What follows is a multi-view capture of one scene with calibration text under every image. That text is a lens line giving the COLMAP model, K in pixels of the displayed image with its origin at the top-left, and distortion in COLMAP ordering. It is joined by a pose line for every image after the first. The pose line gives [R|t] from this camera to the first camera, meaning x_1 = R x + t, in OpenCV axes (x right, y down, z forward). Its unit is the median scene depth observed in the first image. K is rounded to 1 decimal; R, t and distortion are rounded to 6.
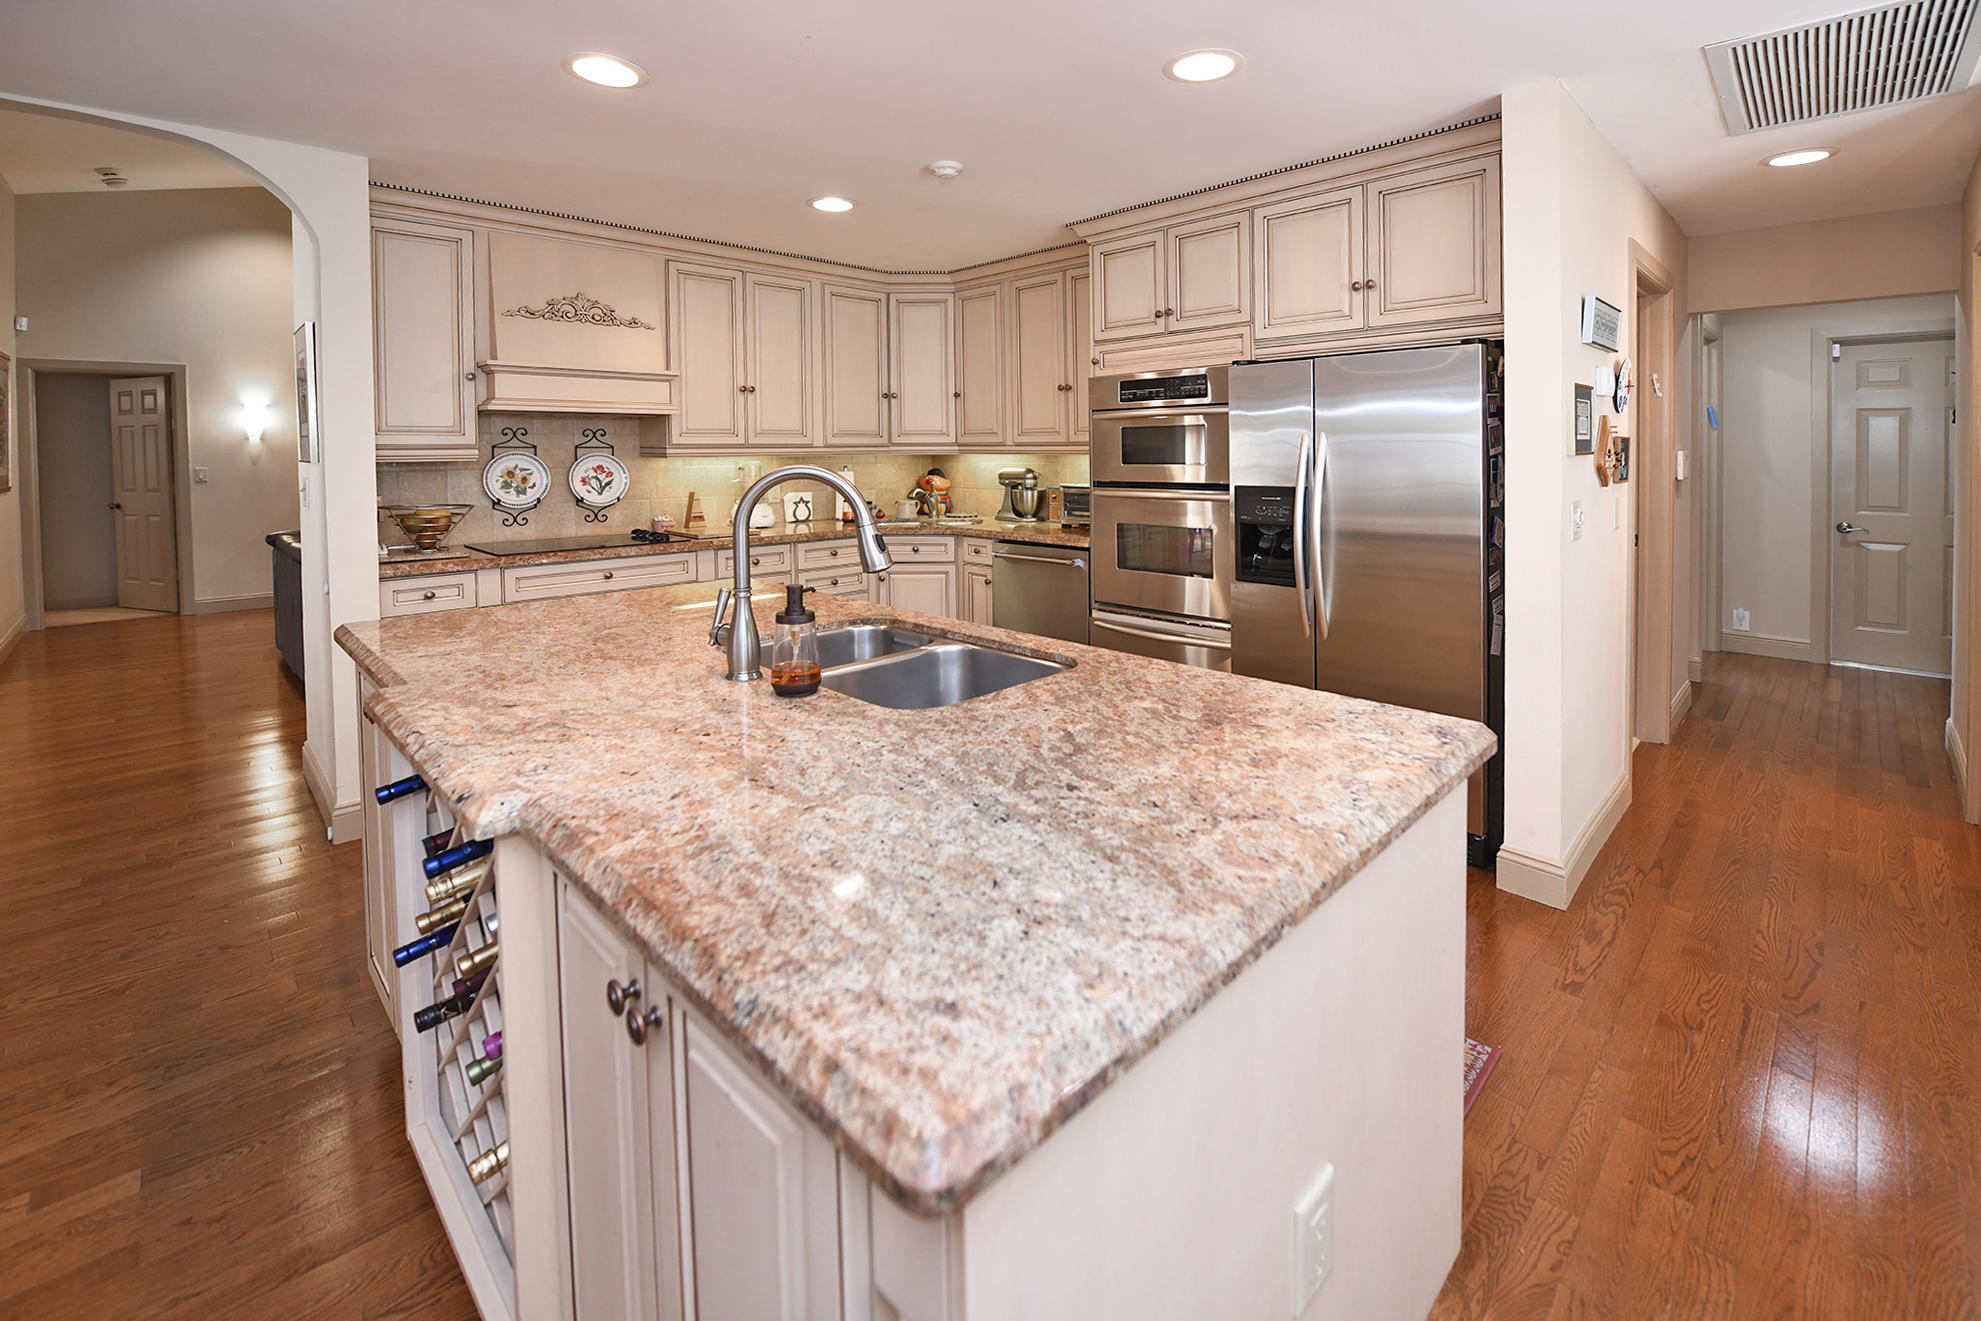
lens RADIAL K [[860.4, 0, 1065.4], [0, 860.4, 446.8], [0, 0, 1]] dist [-0.018240, -0.000507]
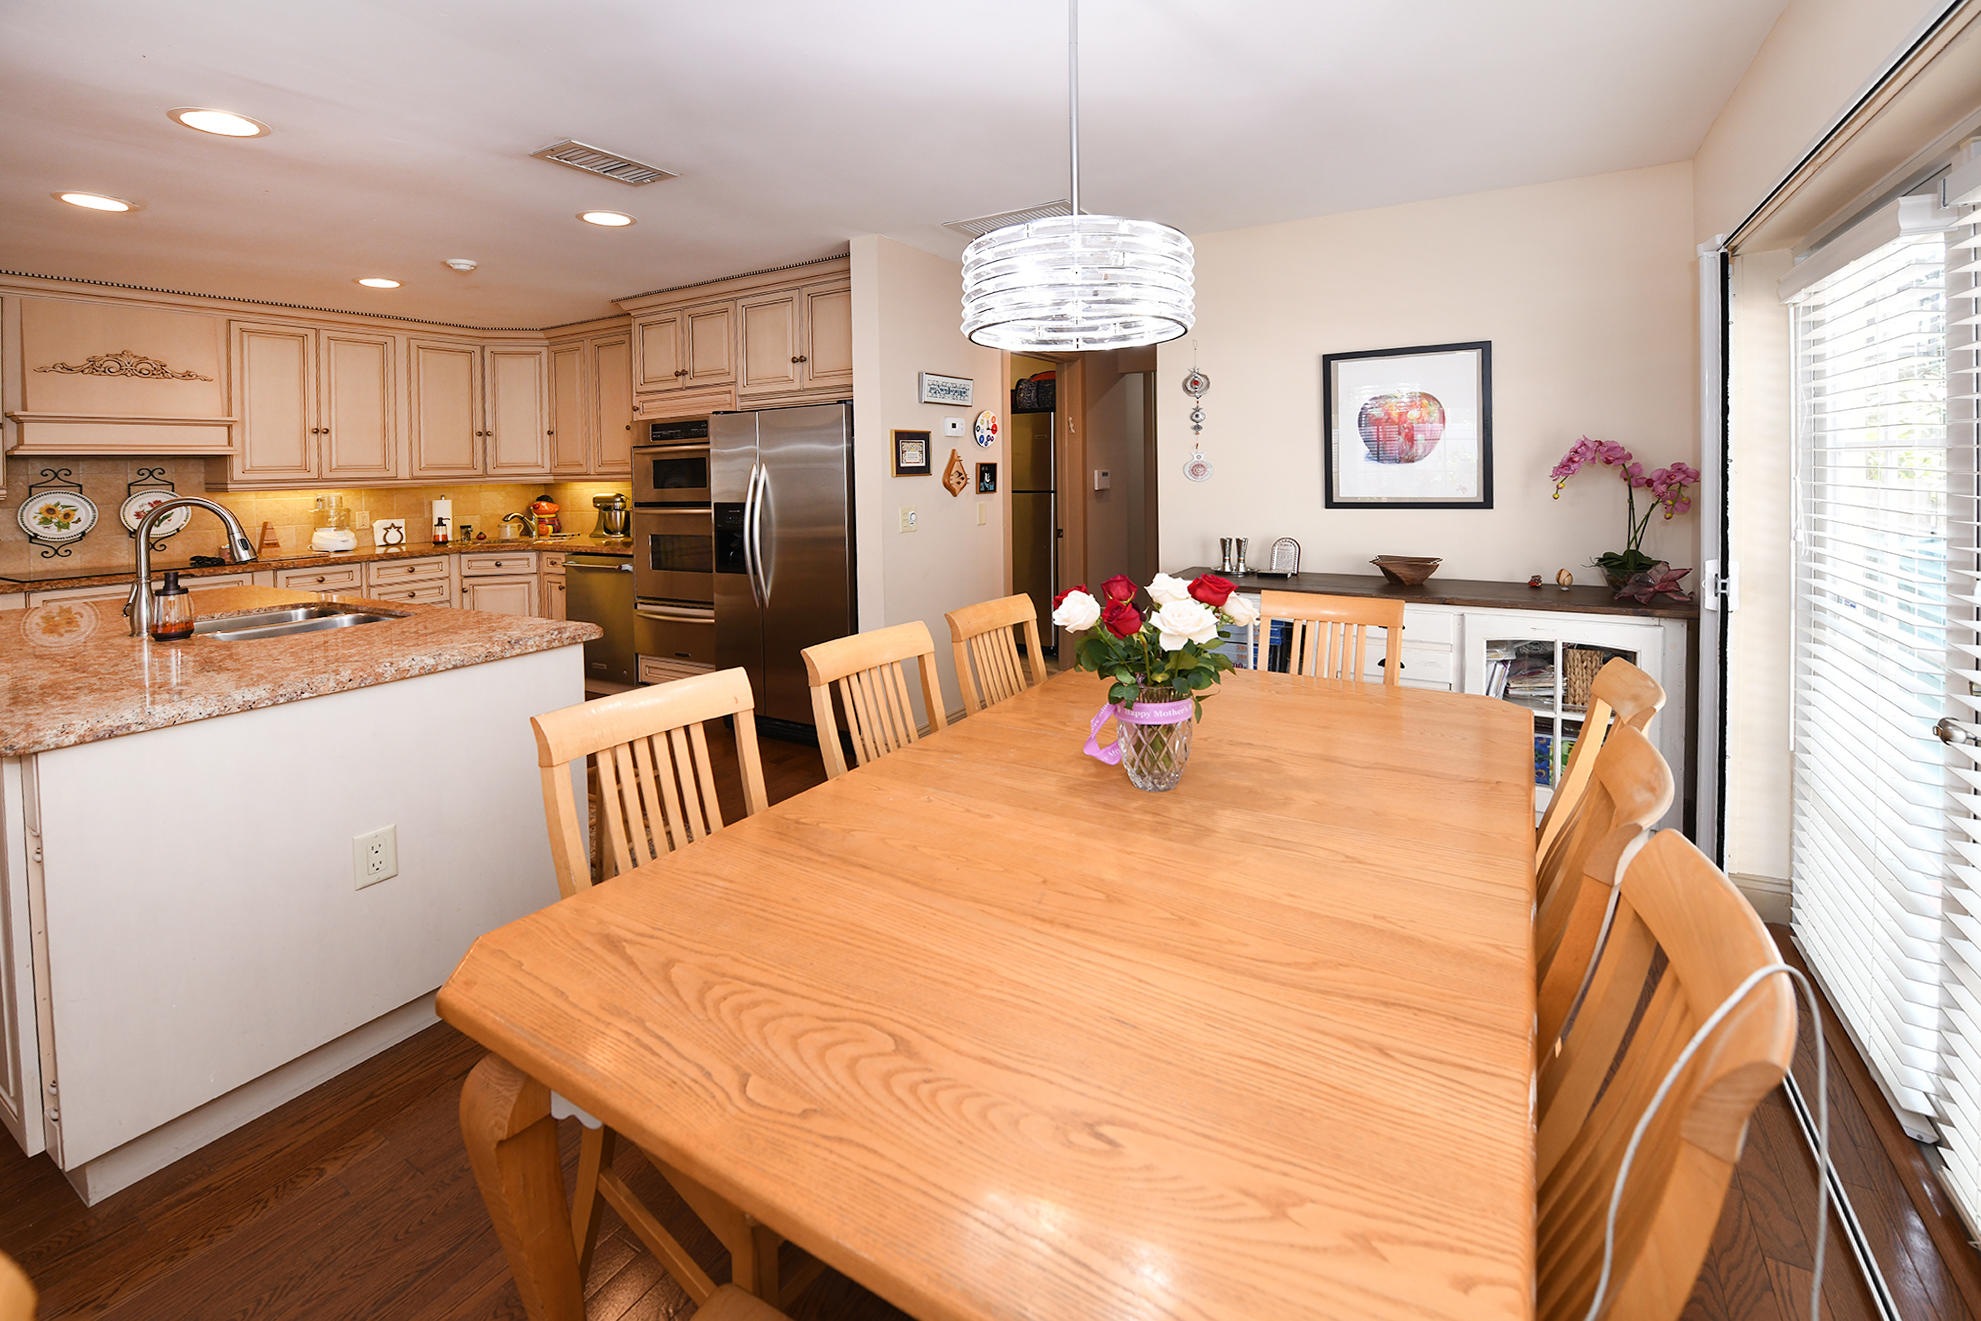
lens RADIAL K [[817.6, 0, 1077.7], [0, 817.6, 452.0], [0, 0, 1]] dist [-0.014358, -0.000383]
pose [[0.963617, -0.013350, 0.266952, 0.329161], [0.018057, 0.999722, -0.015185, -0.004250], [-0.266675, 0.019453, 0.963590, -0.325622]]
